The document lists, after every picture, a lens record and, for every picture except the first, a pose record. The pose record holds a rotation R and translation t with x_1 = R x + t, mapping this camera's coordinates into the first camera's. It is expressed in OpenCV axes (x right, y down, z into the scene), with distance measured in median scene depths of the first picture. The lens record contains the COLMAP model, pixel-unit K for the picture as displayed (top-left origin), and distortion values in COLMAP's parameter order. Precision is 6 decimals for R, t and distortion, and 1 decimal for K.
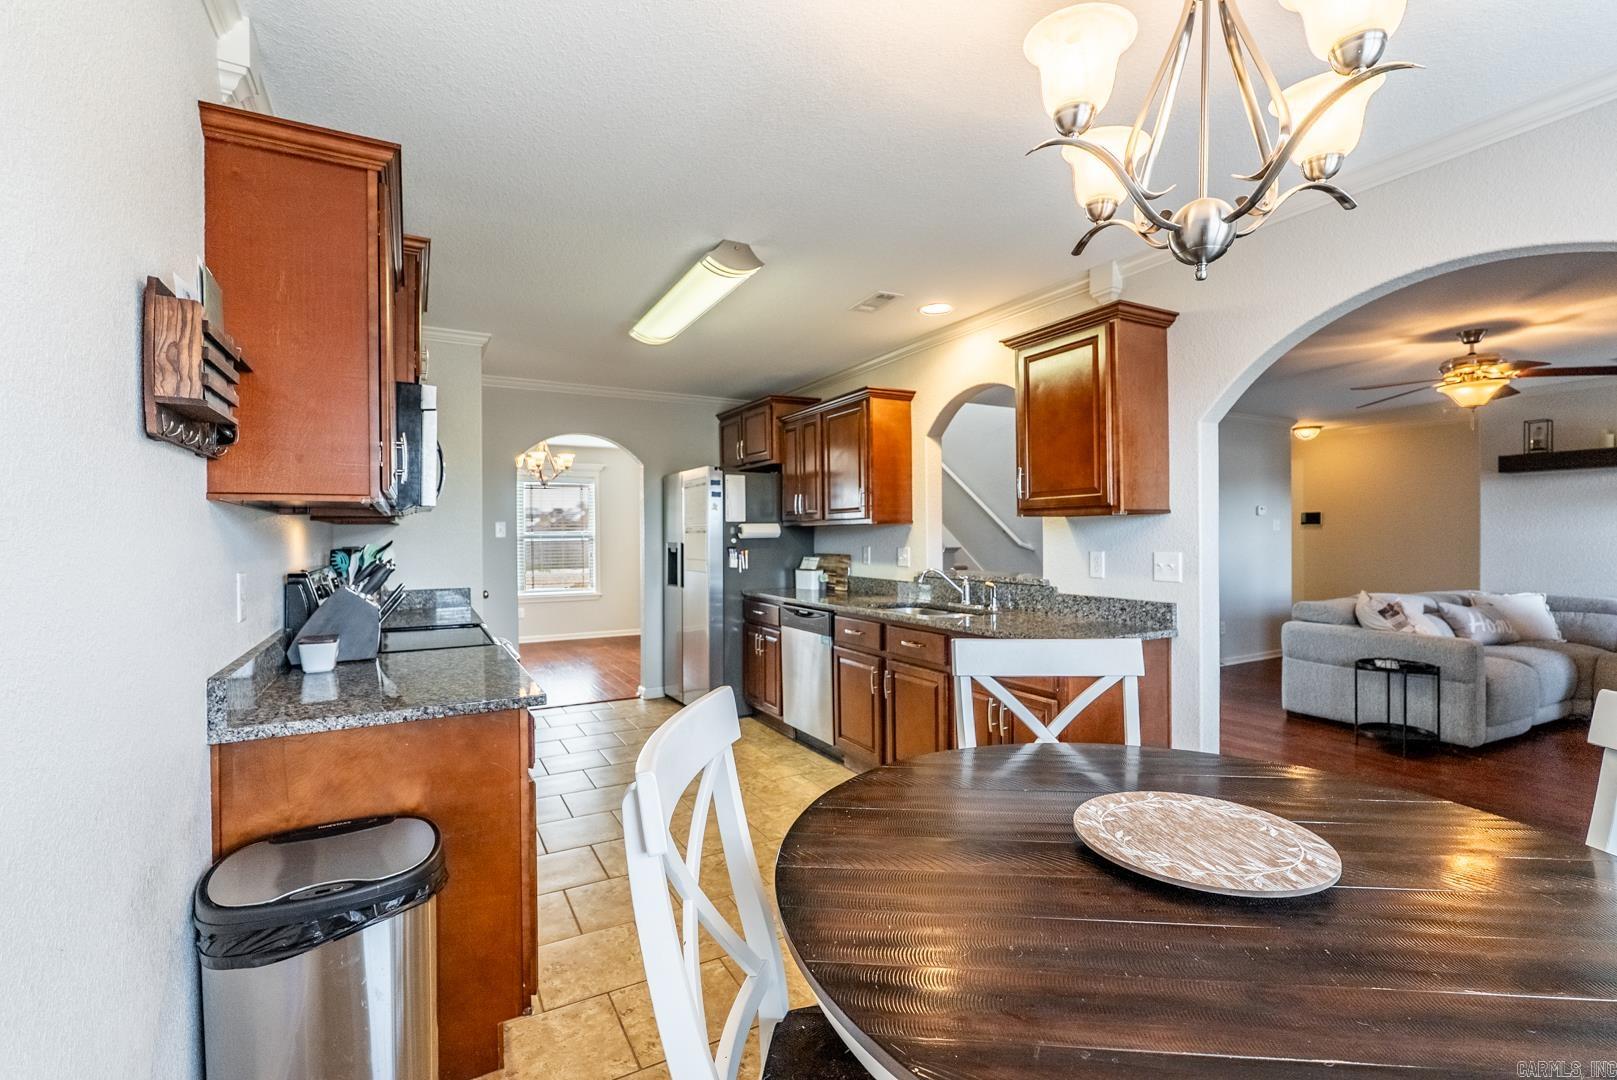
lens RADIAL K [[720.4, 0, 815.8], [0, 720.4, 534.7], [0, 0, 1]] dist [-0.006988, 0.001819]
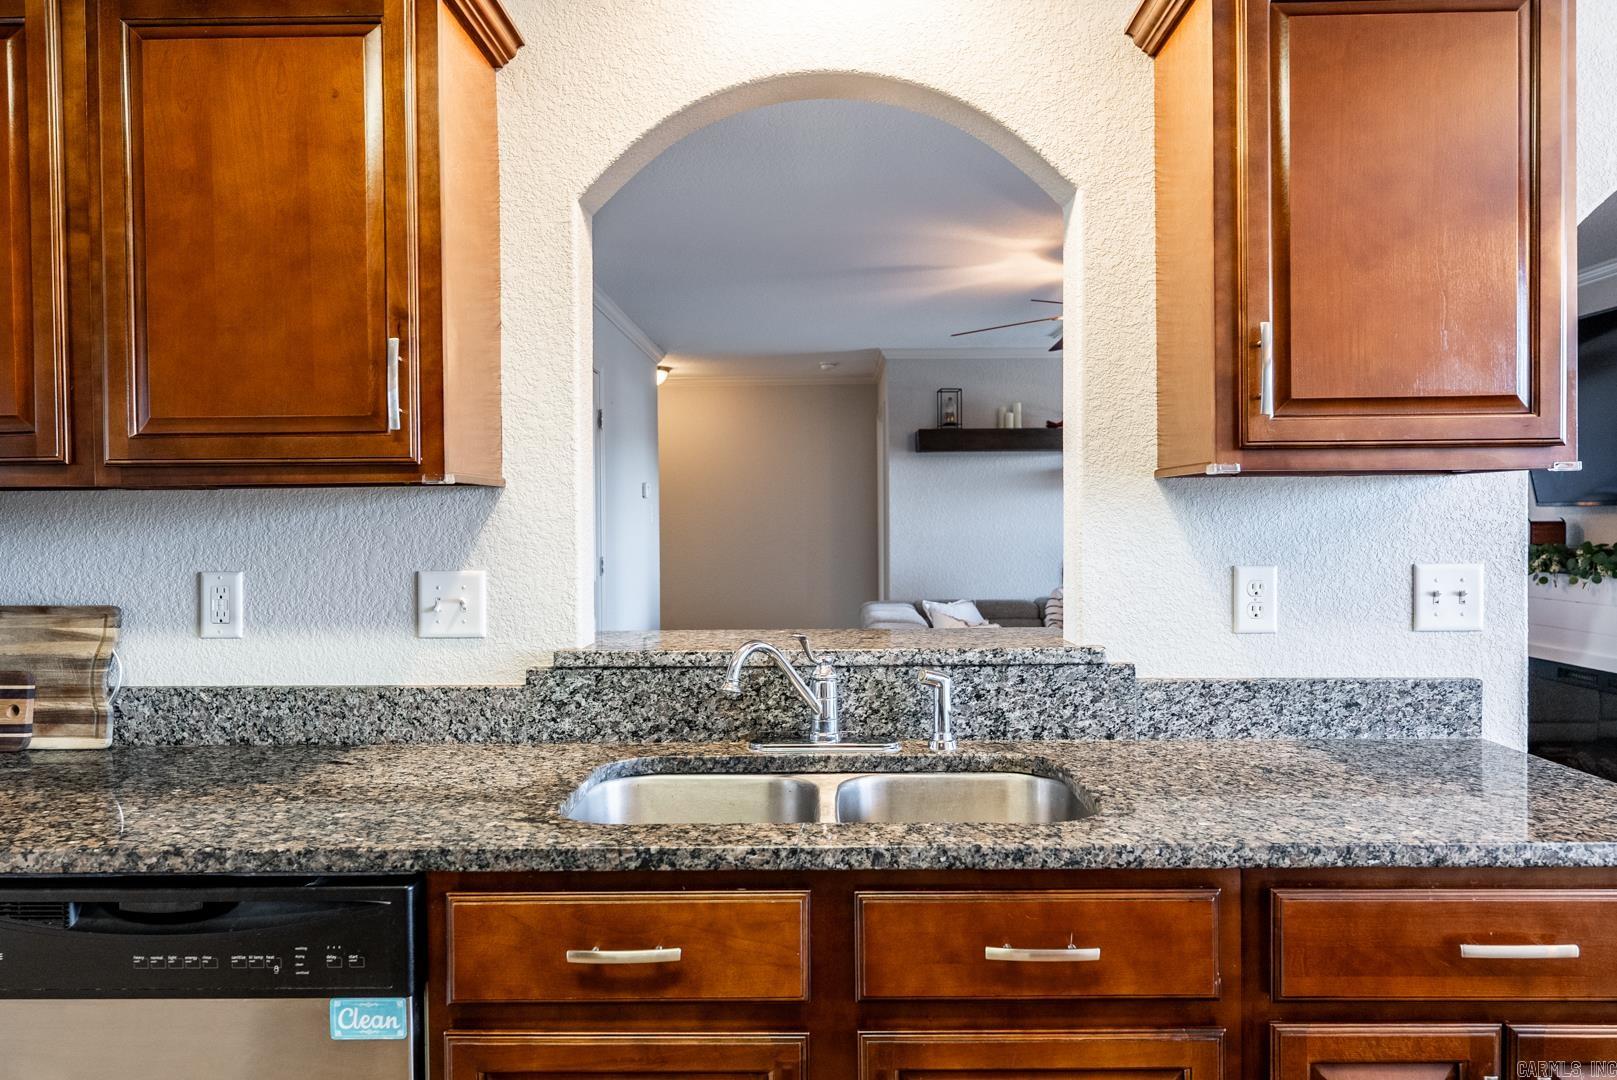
lens RADIAL K [[1072.3, 0, 812.9], [0, 1072.3, 542.2], [0, 0, 1]] dist [0.000627, 0.002227]
pose [[0.499615, -0.011575, 0.866170, -0.158169], [0.003000, 0.999928, 0.011632, 0.001515], [-0.866242, -0.003214, 0.499614, 0.585987]]
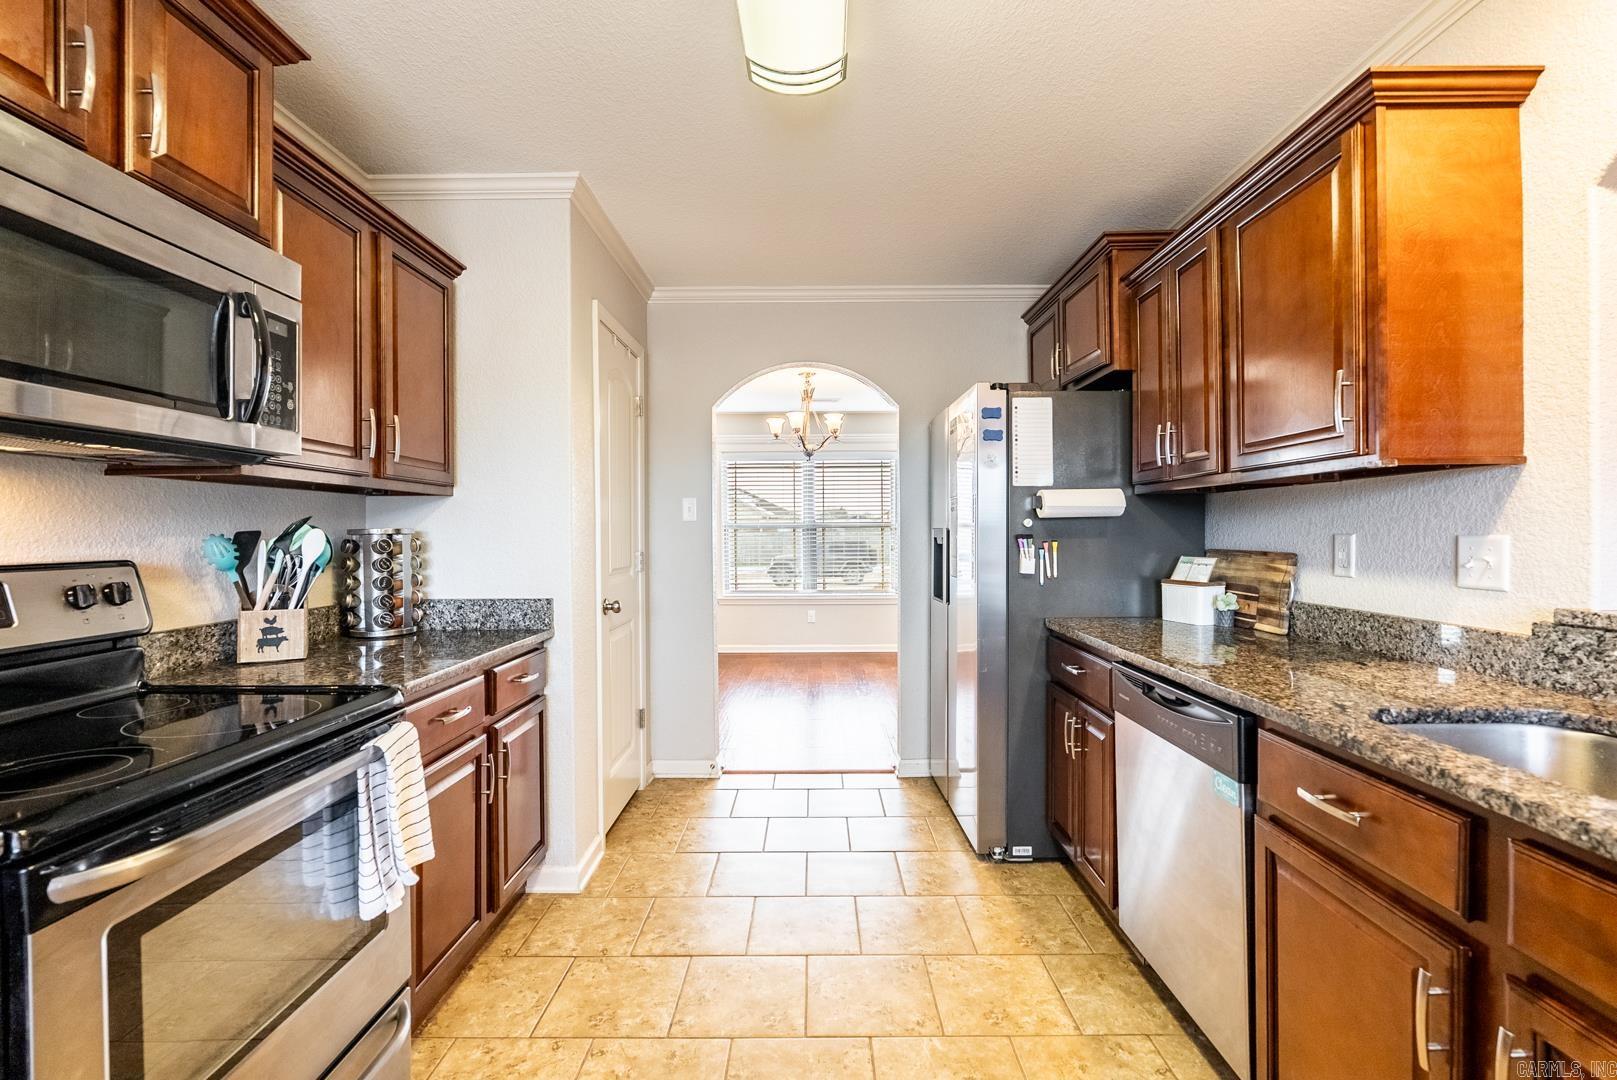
lens RADIAL K [[720.4, 0, 810.5], [0, 720.4, 539.8], [0, 0, 1]] dist [-0.006988, 0.001819]
pose [[0.867649, 0.005769, -0.497145, 0.008506], [0.001746, 0.999891, 0.014649, 0.012677], [0.497175, -0.013578, 0.867544, 0.468761]]
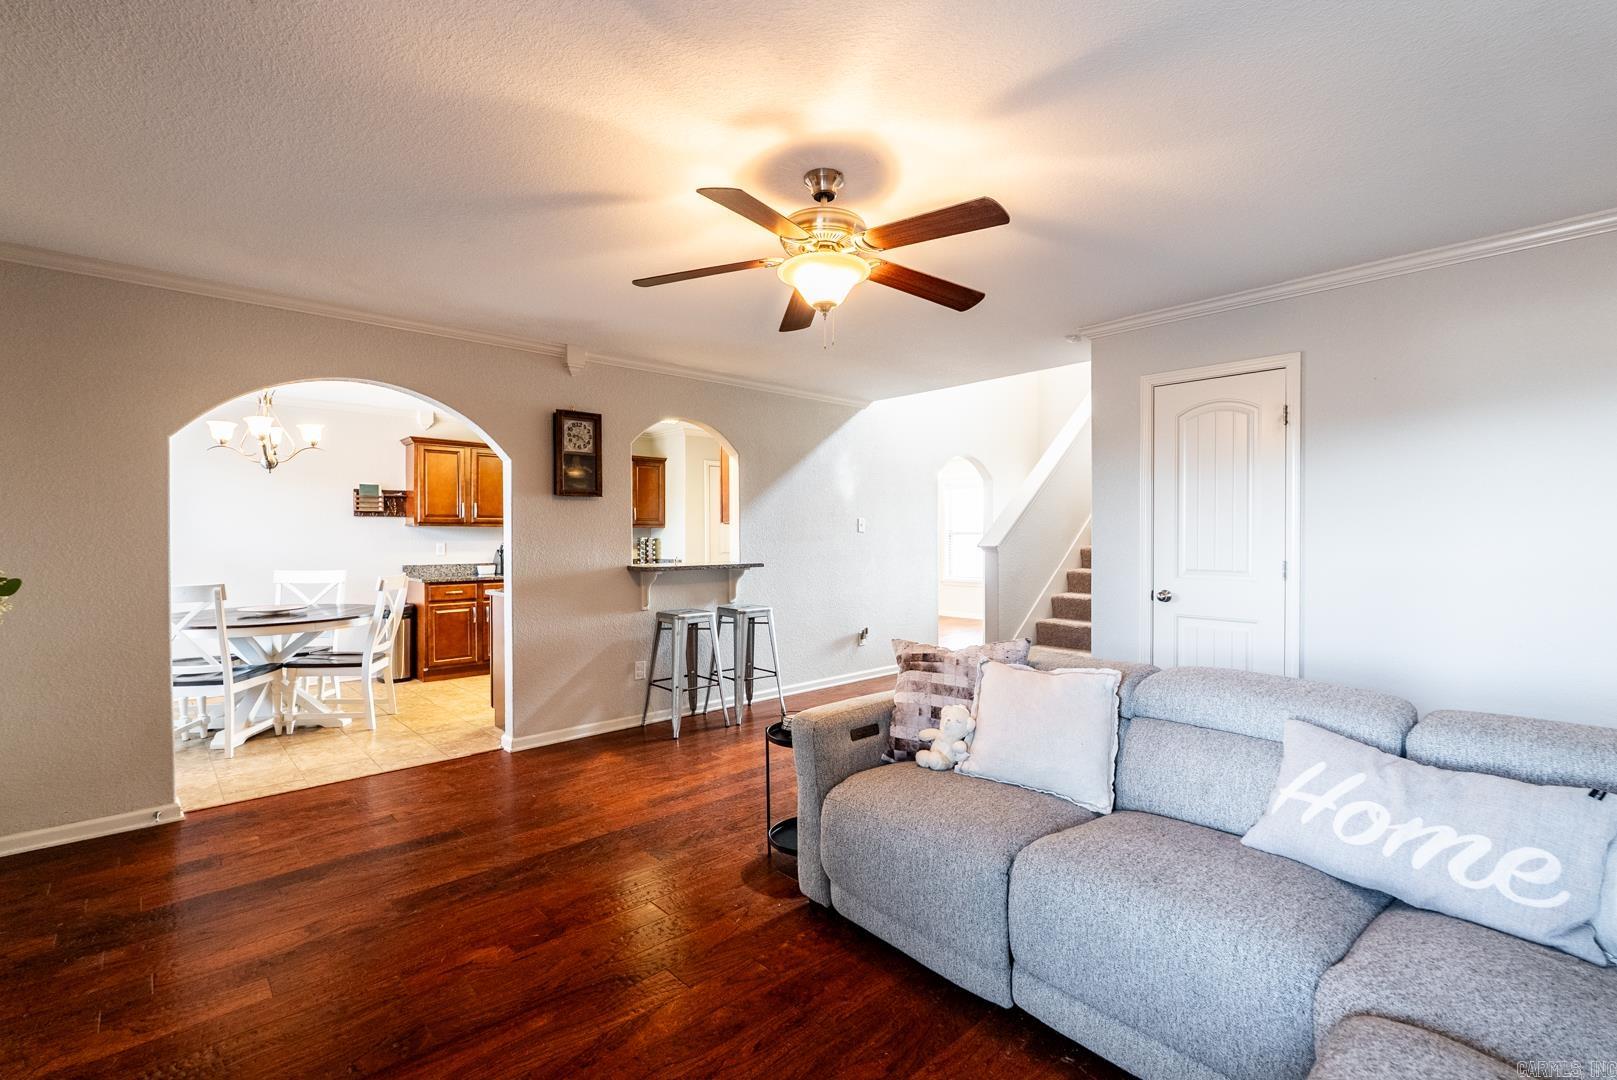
lens RADIAL K [[720.4, 0, 801.7], [0, 720.4, 534.8], [0, 0, 1]] dist [-0.006988, 0.001819]
pose [[0.231723, 0.002281, -0.972779, 1.207000], [0.000701, 0.999997, 0.002512, 0.001085], [0.972782, -0.001264, 0.231721, 0.698992]]
